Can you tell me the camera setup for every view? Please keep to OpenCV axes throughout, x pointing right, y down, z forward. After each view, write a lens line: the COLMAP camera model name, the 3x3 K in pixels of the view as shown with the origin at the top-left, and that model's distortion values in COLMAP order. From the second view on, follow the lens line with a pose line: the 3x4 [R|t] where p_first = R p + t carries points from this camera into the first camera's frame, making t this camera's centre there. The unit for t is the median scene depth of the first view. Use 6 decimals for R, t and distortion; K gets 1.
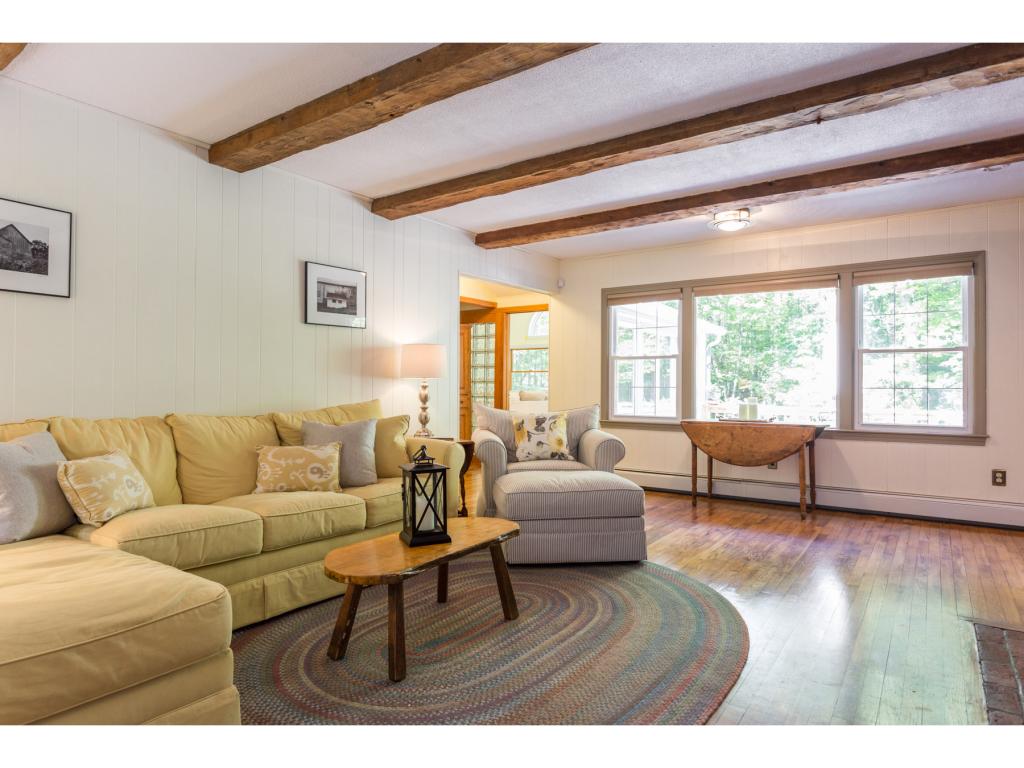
lens RADIAL K [[603.1, 0, 504.0], [0, 603.1, 381.3], [0, 0, 1]] dist [-0.005770, 0.000872]
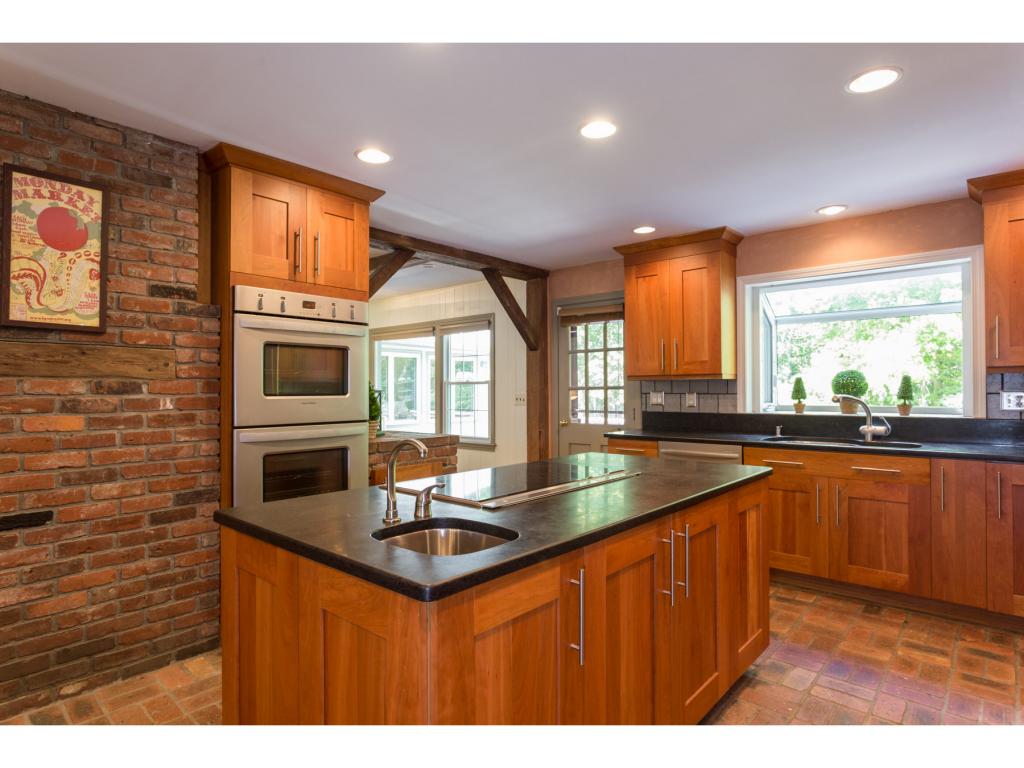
lens RADIAL K [[568.5, 0, 513.3], [0, 568.5, 387.5], [0, 0, 1]] dist [-0.009374, 0.000095]
pose [[0.995506, -0.008736, -0.094297, 1.015735], [0.008964, 0.999958, 0.001997, -0.047580], [0.094276, -0.002834, 0.995542, -0.334815]]
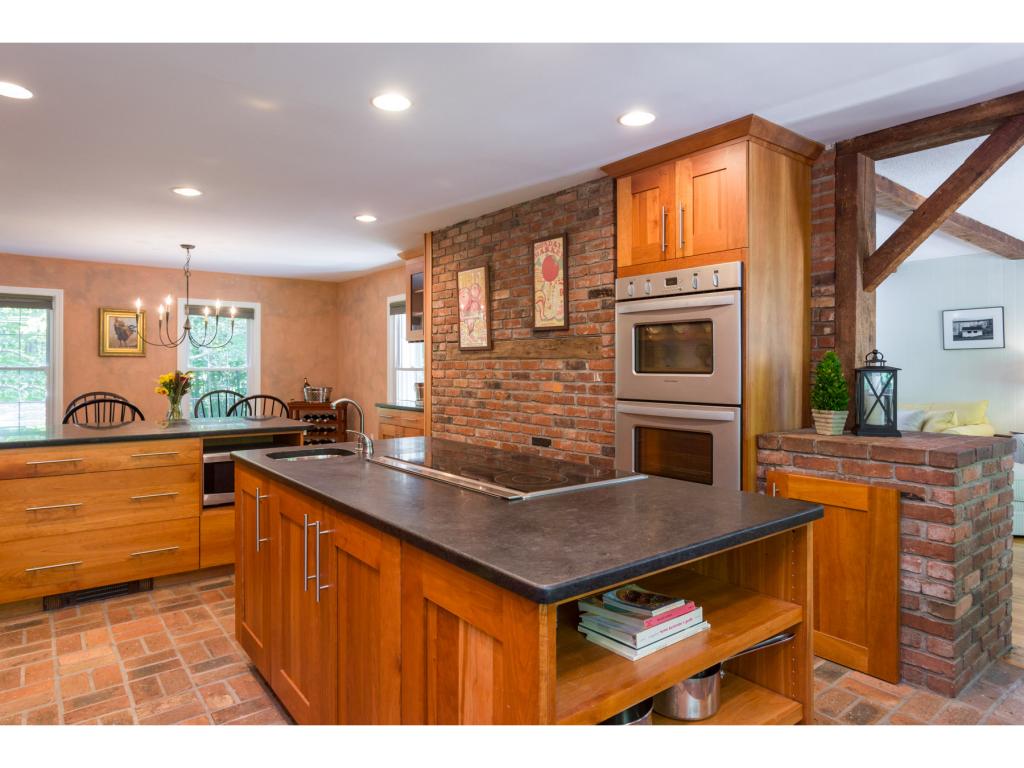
lens RADIAL K [[620.6, 0, 507.9], [0, 620.6, 362.4], [0, 0, 1]] dist [0.002654, 0.001873]
pose [[-0.280832, -0.010116, -0.959704, 1.459375], [0.003407, 0.999928, -0.011537, -0.044036], [0.959751, -0.006510, -0.280777, 0.330415]]
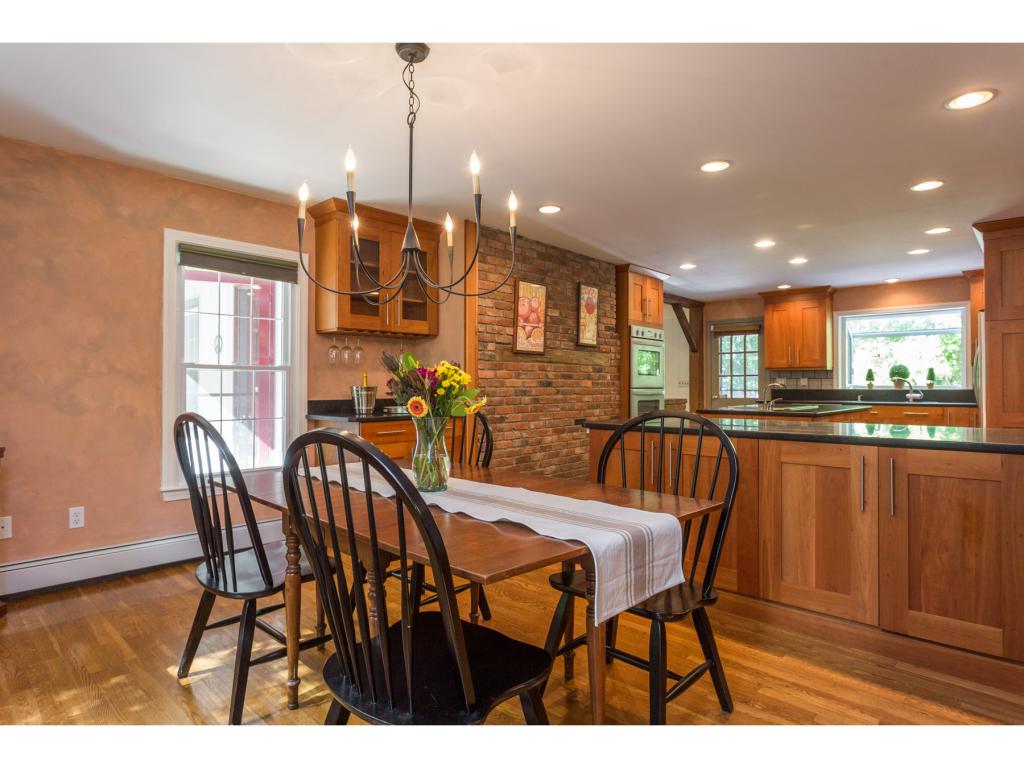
lens RADIAL K [[603.1, 0, 504.0], [0, 603.1, 381.3], [0, 0, 1]] dist [-0.005770, 0.000872]
pose [[0.994206, -0.006866, -0.107273, 0.516802], [0.006095, 0.999953, -0.007509, -0.014324], [0.107319, 0.006812, 0.994201, -1.230906]]
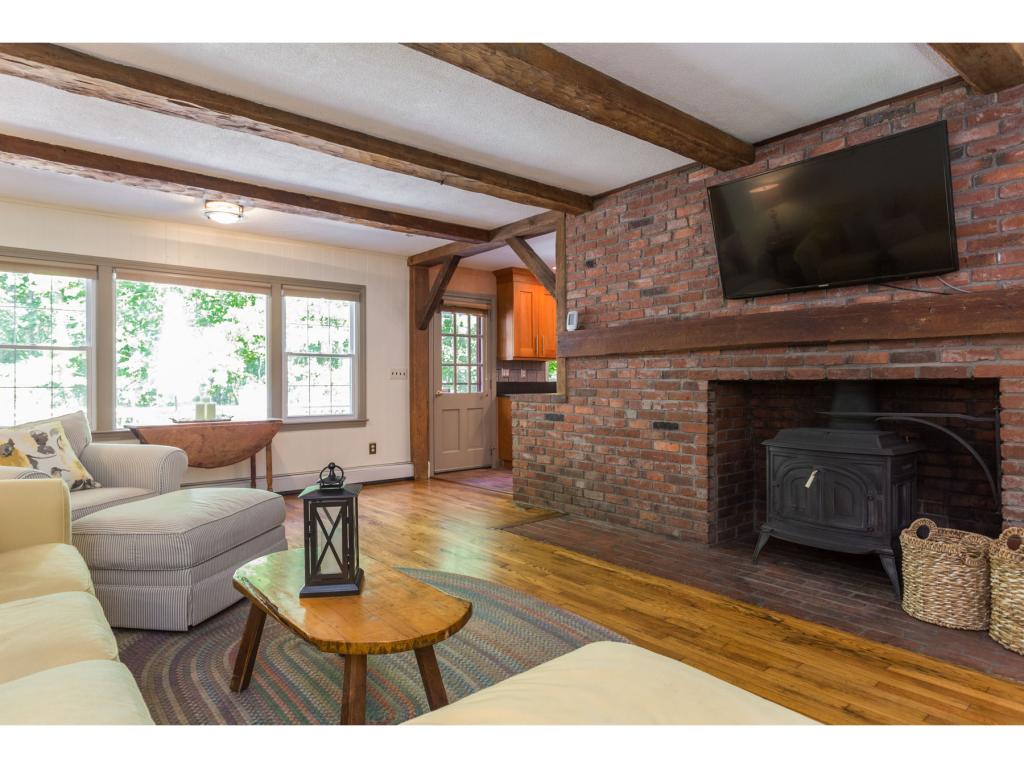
lens RADIAL K [[603.1, 0, 504.0], [0, 603.1, 381.3], [0, 0, 1]] dist [-0.005770, 0.000872]
pose [[0.253478, -0.000009, 0.967341, -0.480100], [-0.001558, 0.999999, 0.000417, 0.001782], [-0.967340, -0.001613, 0.253478, 0.354246]]
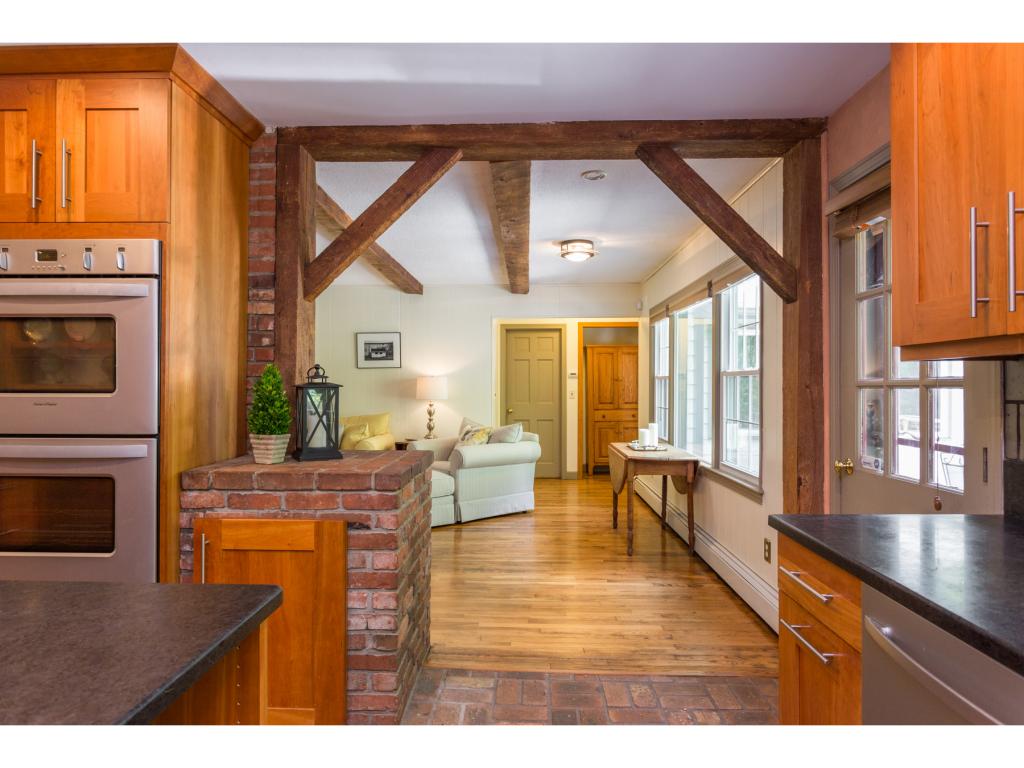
lens RADIAL K [[613.2, 0, 511.3], [0, 613.2, 382.9], [0, 0, 1]] dist [-0.015270, 0.003486]
pose [[0.559287, -0.004303, -0.828963, 1.307246], [0.004490, 0.999988, -0.002161, -0.043836], [0.828962, -0.002513, 0.559299, 0.345044]]
